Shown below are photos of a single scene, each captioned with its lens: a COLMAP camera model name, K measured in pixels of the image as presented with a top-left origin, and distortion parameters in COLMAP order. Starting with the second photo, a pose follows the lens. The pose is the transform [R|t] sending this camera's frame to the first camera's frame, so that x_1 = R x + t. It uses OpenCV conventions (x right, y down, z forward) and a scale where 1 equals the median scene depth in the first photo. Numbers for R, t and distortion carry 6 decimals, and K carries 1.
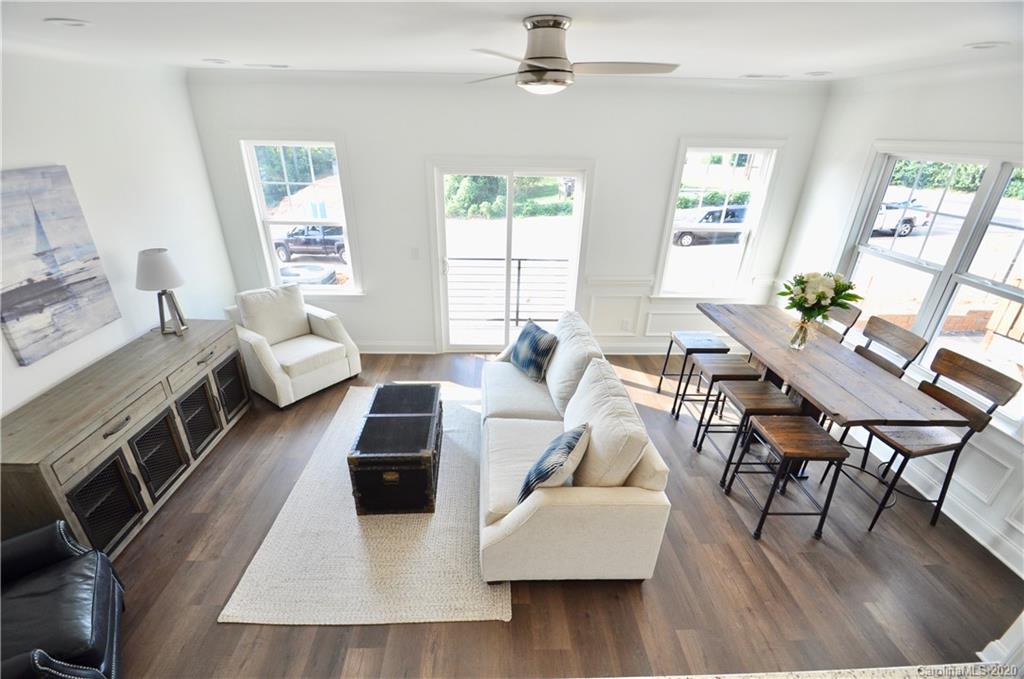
lens RADIAL K [[437.2, 0, 500.1], [0, 437.2, 351.5], [0, 0, 1]] dist [0.003853, -0.013126]
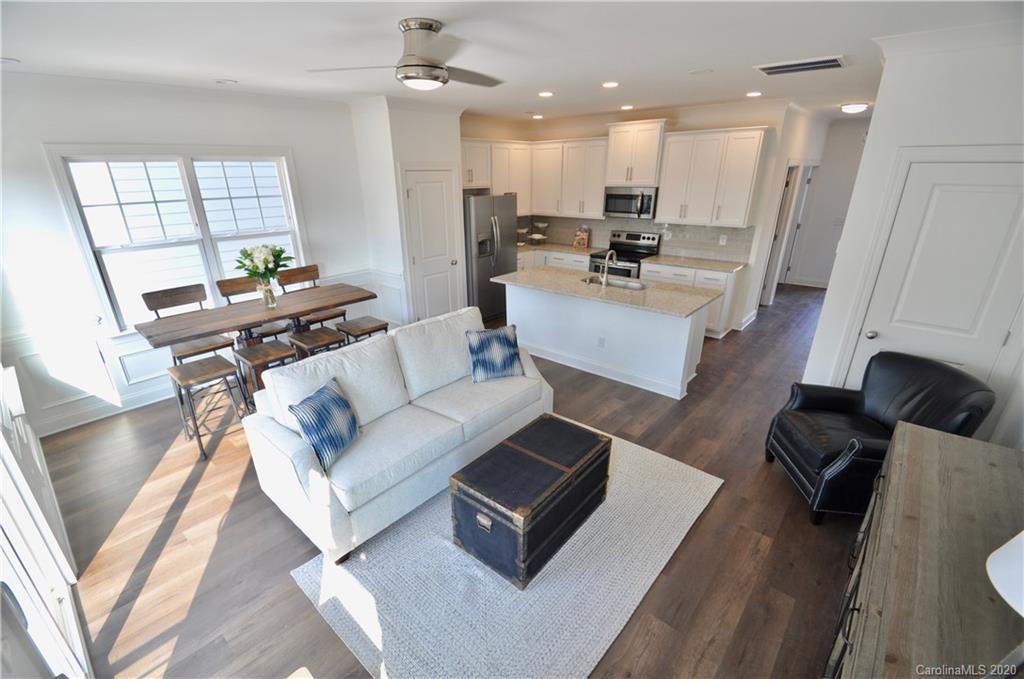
lens RADIAL K [[447.2, 0, 485.0], [0, 447.2, 353.4], [0, 0, 1]] dist [0.002086, -0.014565]
pose [[-0.718078, -0.267940, 0.642317, -0.624368], [0.310685, 0.702442, 0.640352, -0.543943], [-0.622767, 0.659381, -0.421163, 1.232468]]
